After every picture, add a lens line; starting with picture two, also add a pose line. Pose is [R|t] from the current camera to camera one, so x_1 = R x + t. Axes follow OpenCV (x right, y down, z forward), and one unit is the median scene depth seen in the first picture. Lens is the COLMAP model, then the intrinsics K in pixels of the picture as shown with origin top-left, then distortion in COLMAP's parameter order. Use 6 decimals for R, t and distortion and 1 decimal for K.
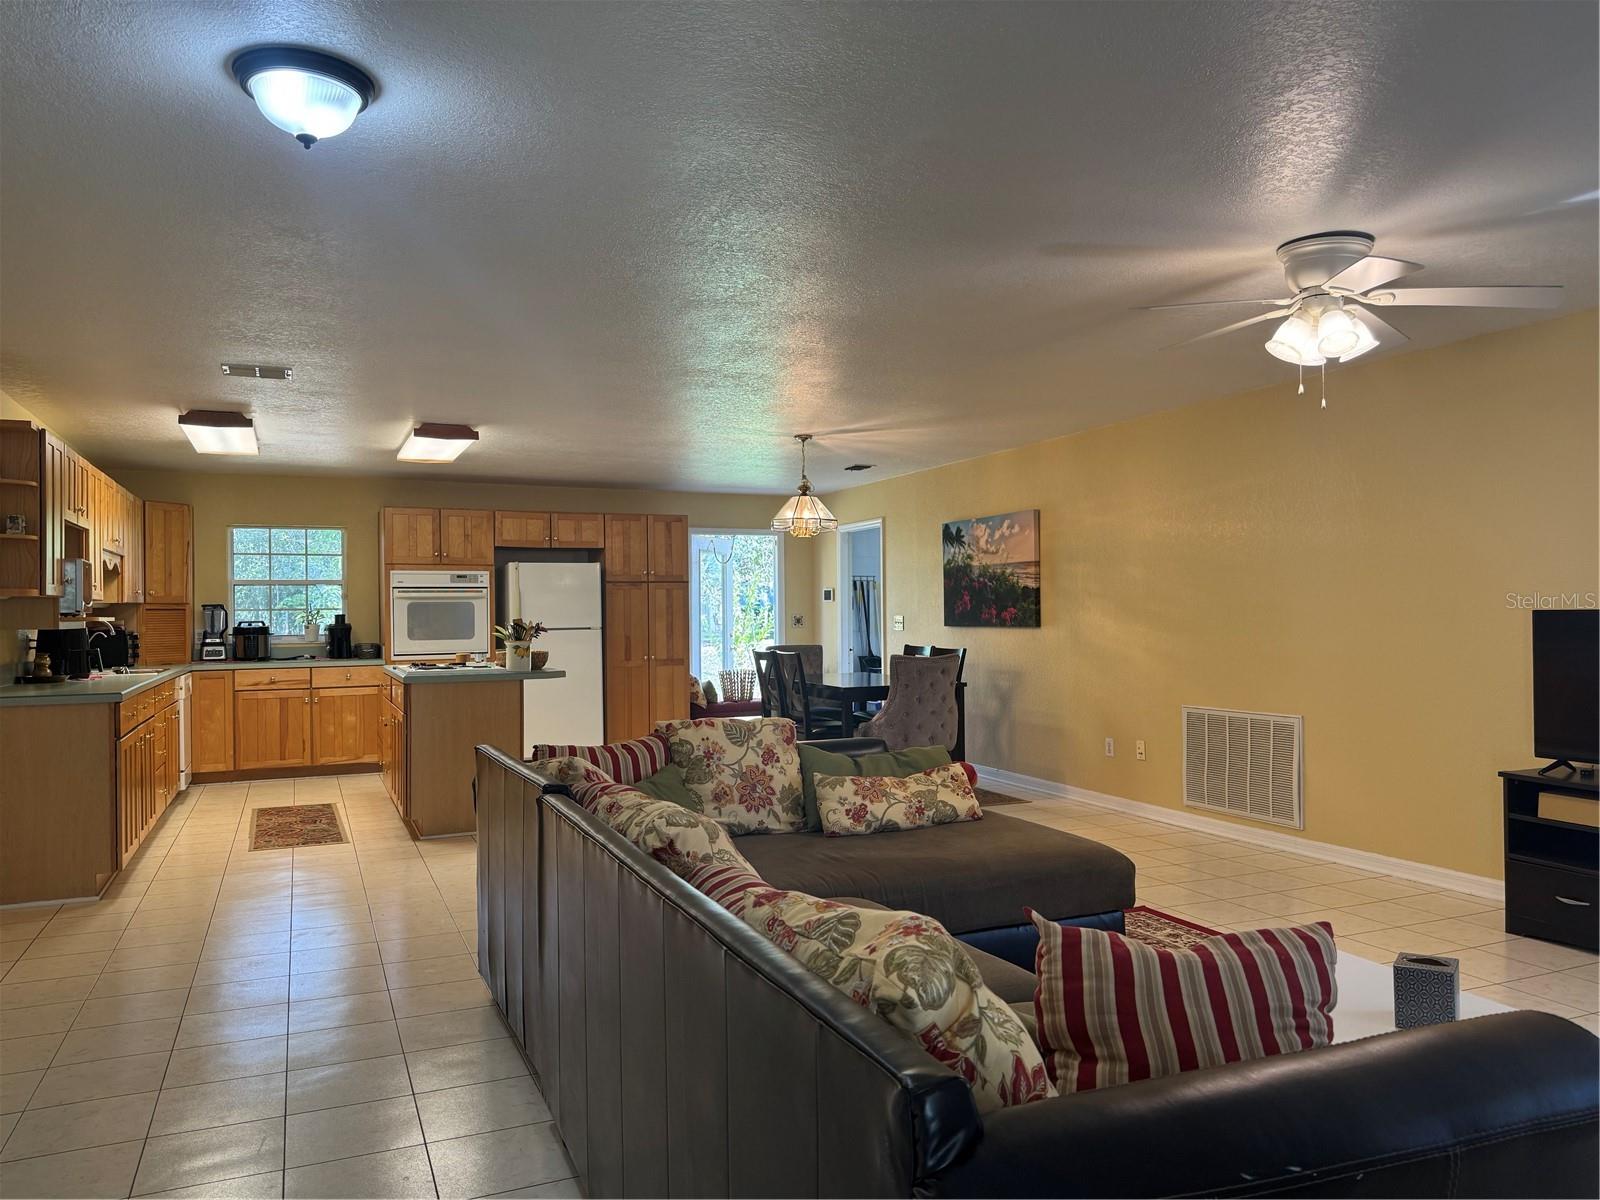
lens RADIAL K [[1126.1, 0, 792.3], [0, 1126.1, 595.1], [0, 0, 1]] dist [0.042304, -0.041149]
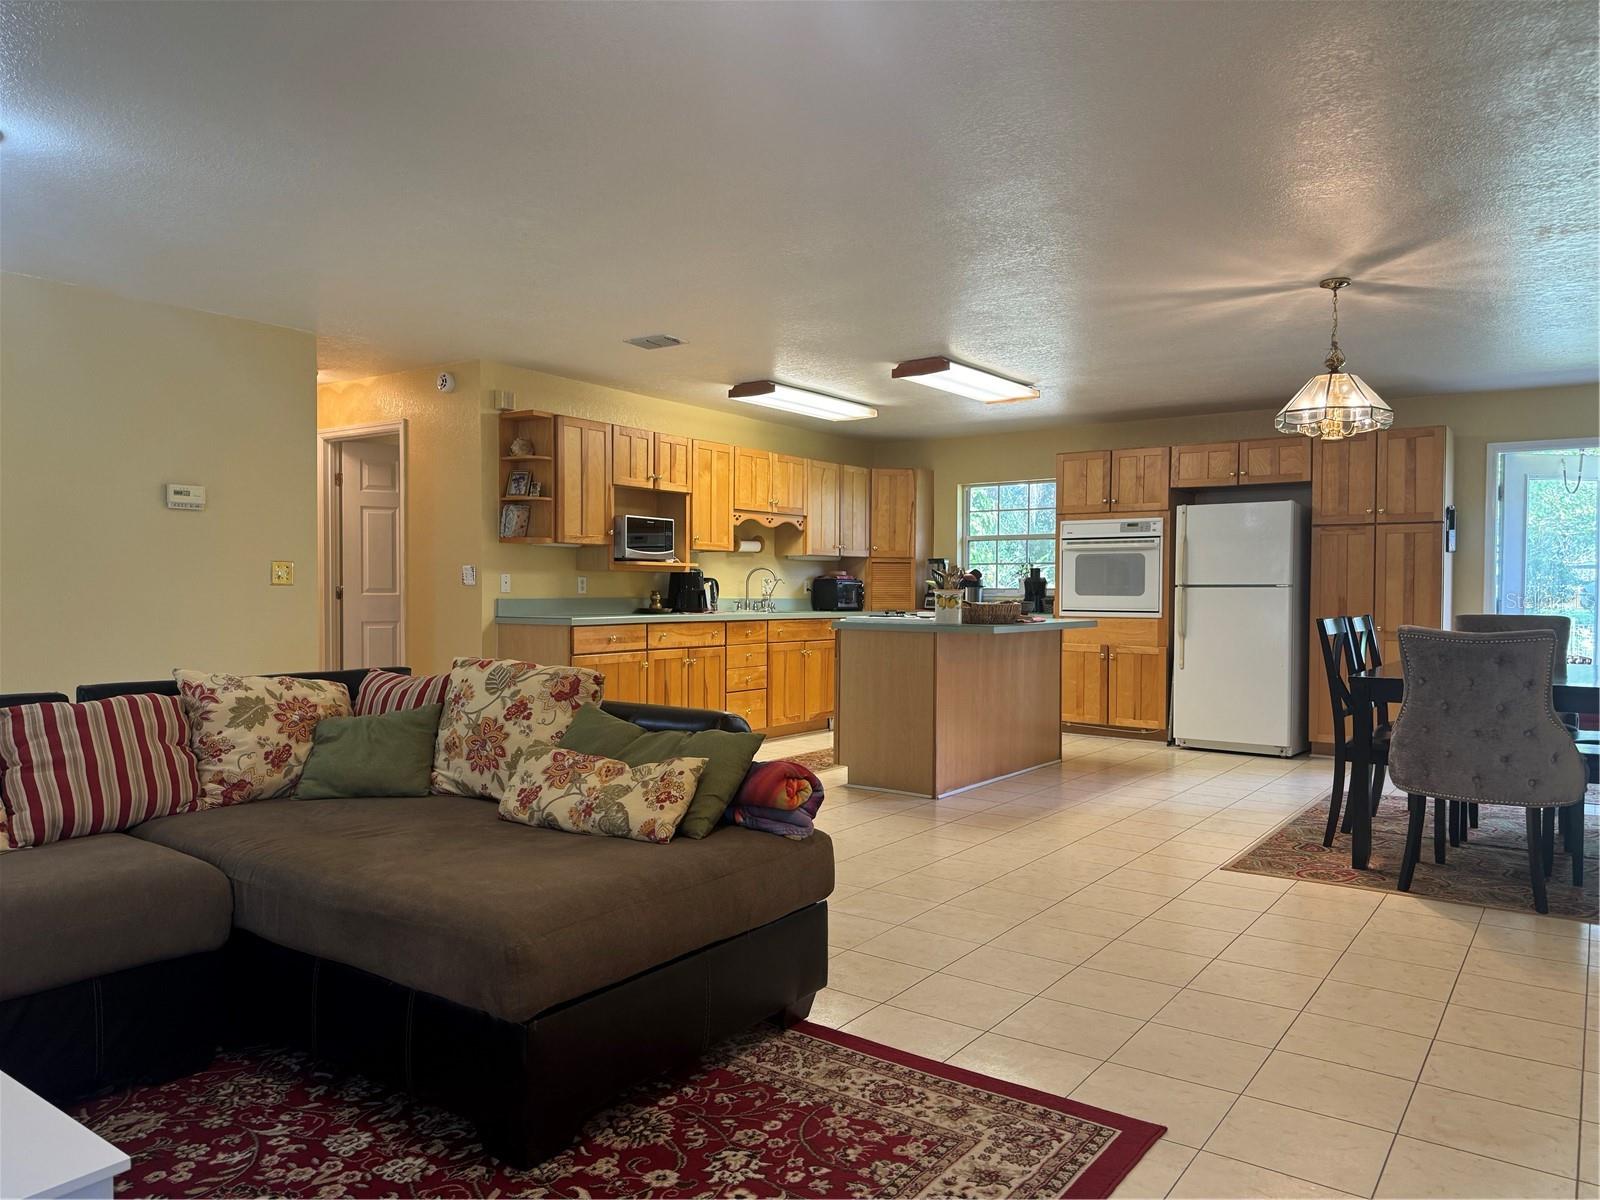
lens RADIAL K [[1126.1, 0, 787.2], [0, 1126.1, 611.8], [0, 0, 1]] dist [0.042304, -0.041149]
pose [[0.507734, 0.030592, -0.860970, 0.333912], [0.003729, 0.999282, 0.037706, 0.017317], [0.861506, -0.022355, 0.507256, 0.320801]]
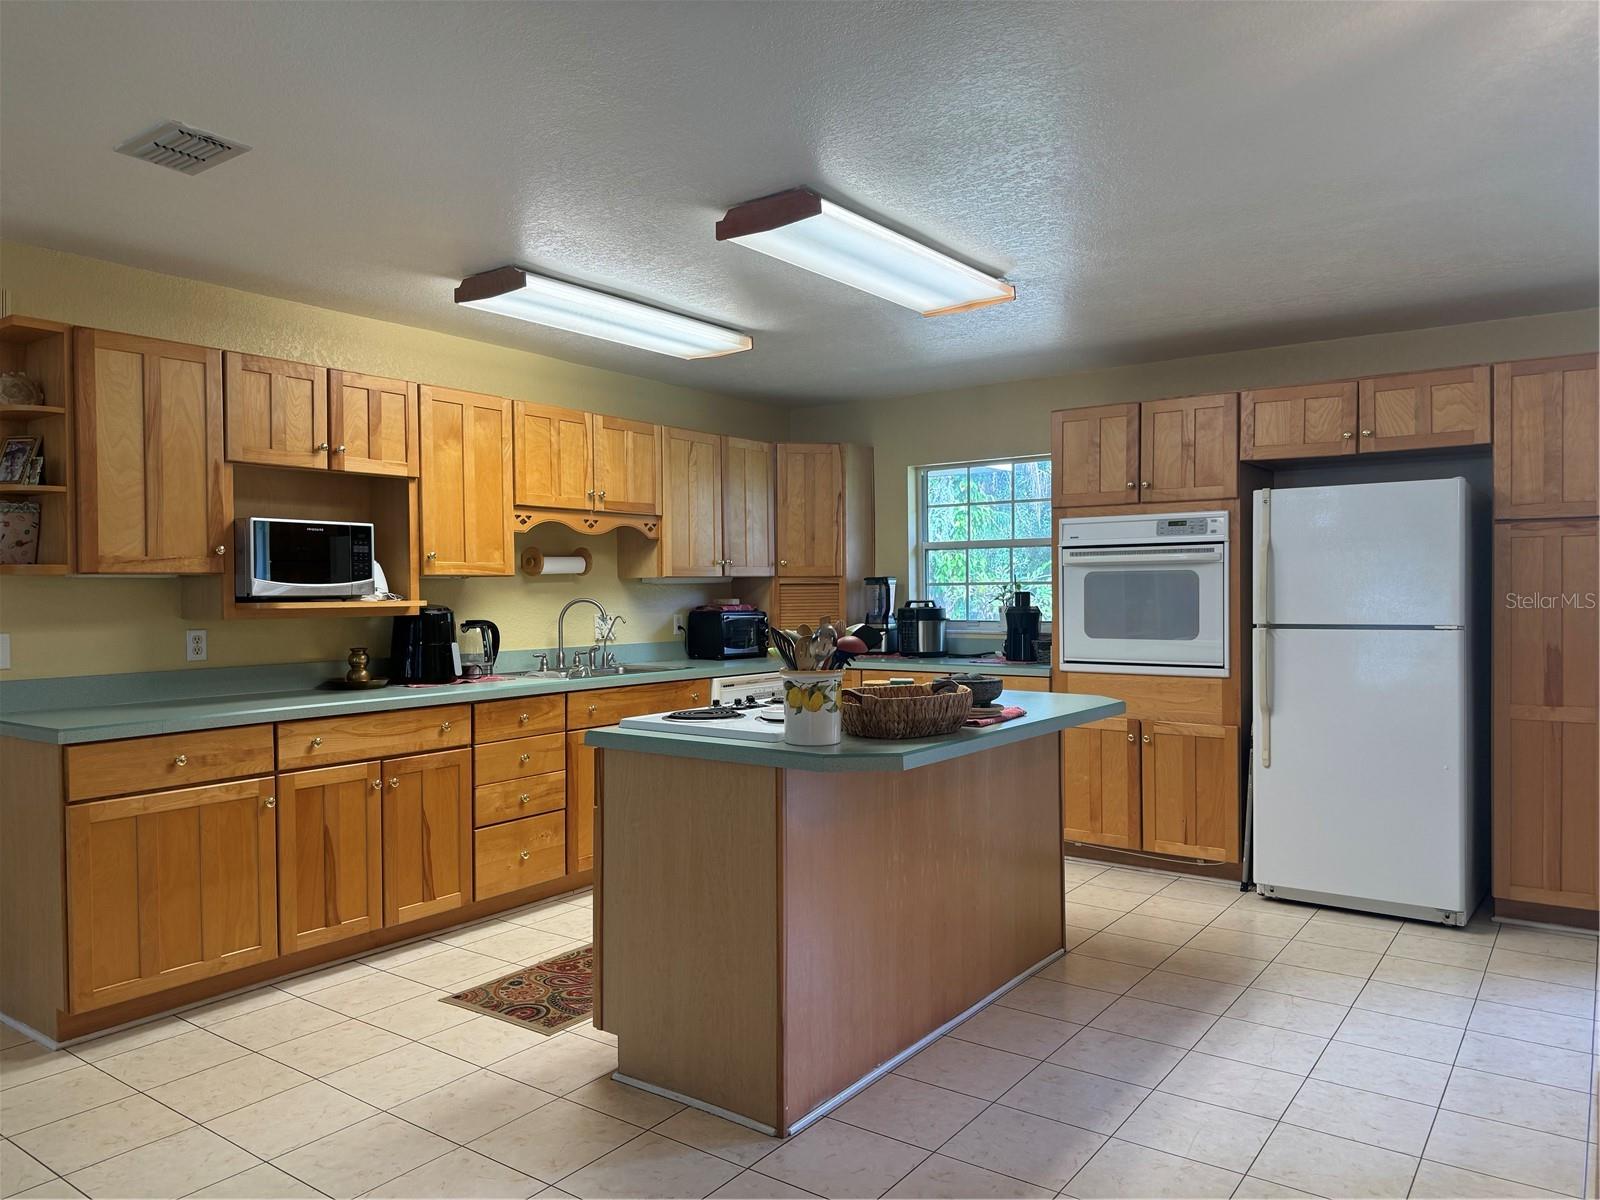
lens RADIAL K [[1126.1, 0, 811.0], [0, 1126.1, 604.4], [0, 0, 1]] dist [0.042304, -0.041149]
pose [[0.515328, 0.018018, -0.856804, 0.079511], [0.017202, 0.999360, 0.031363, 0.002363], [0.856820, -0.030901, 0.514688, 0.576376]]
